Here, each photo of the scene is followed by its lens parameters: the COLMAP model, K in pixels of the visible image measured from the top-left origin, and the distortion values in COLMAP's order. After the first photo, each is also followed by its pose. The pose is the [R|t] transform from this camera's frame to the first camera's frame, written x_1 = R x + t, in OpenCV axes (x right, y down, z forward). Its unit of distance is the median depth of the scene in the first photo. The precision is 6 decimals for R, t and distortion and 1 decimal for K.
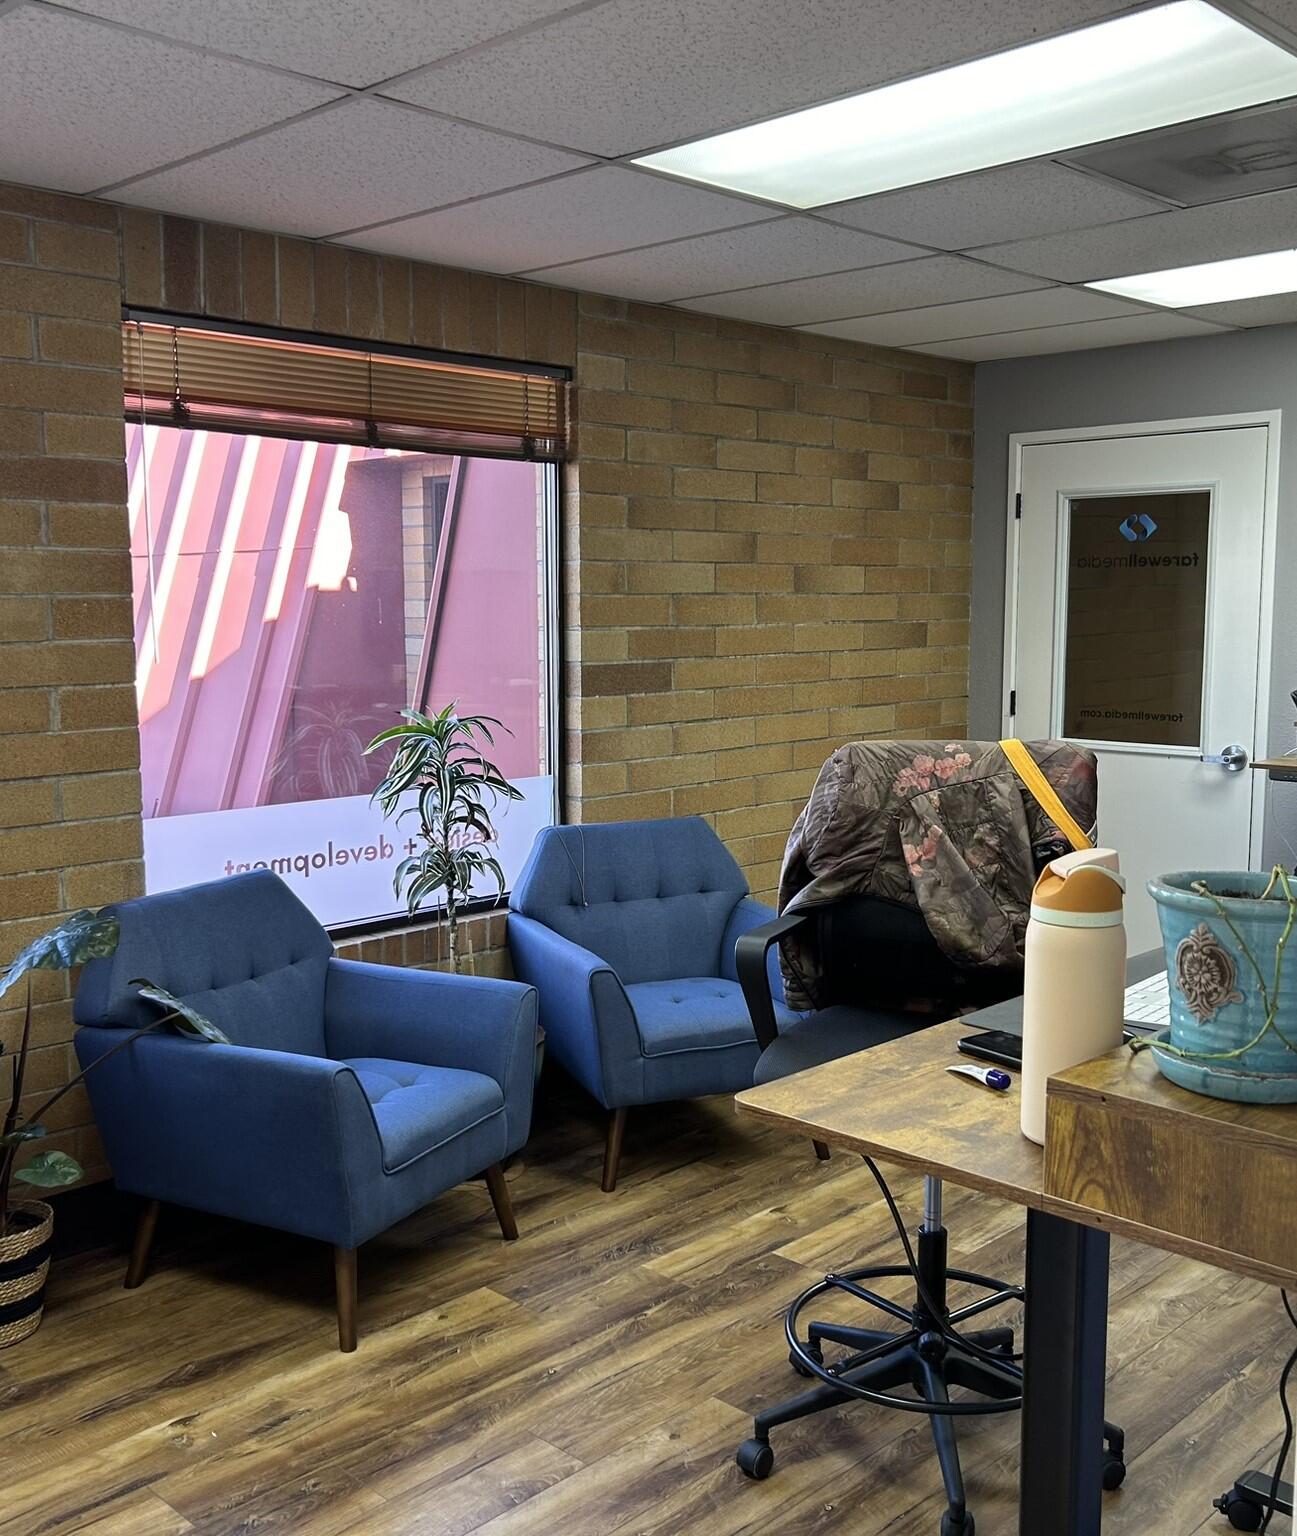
lens RADIAL K [[1529.6, 0, 646.8], [0, 1529.6, 768.9], [0, 0, 1]] dist [0.005651, 0.000000]
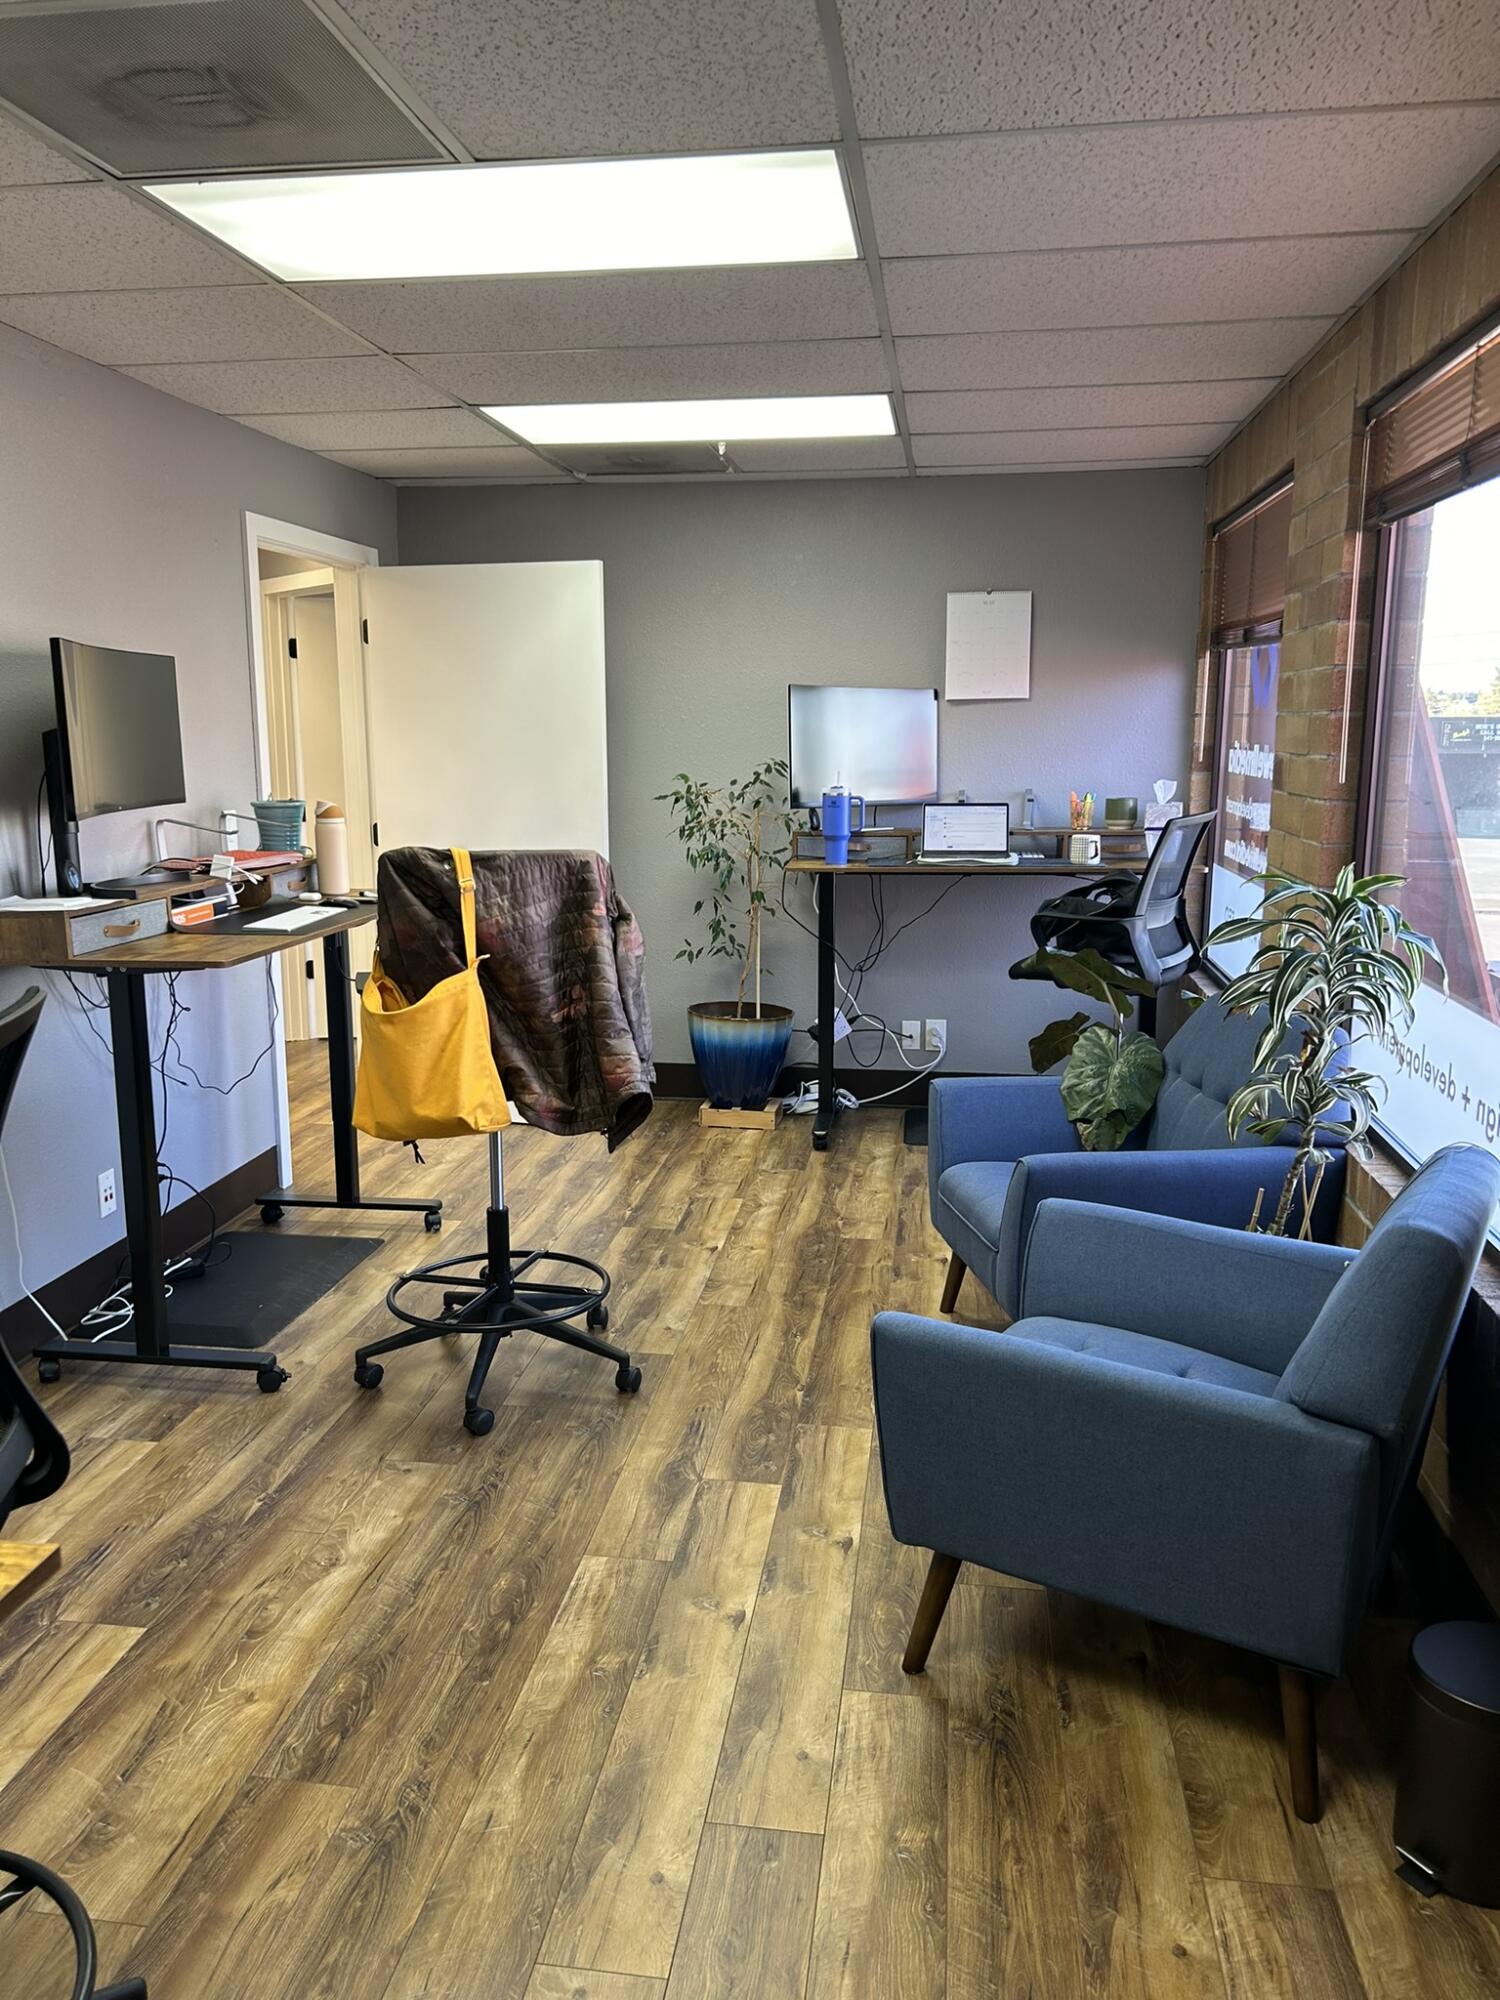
lens RADIAL K [[1498.5, 0, 748.3], [0, 1498.5, 993.3], [0, 0, 1]] dist [-0.002491, -0.006283]
pose [[-0.806143, 0.107994, -0.581782, 0.667986], [-0.067959, 0.959801, 0.272330, -0.218863], [0.587805, 0.259075, -0.766398, 1.860402]]
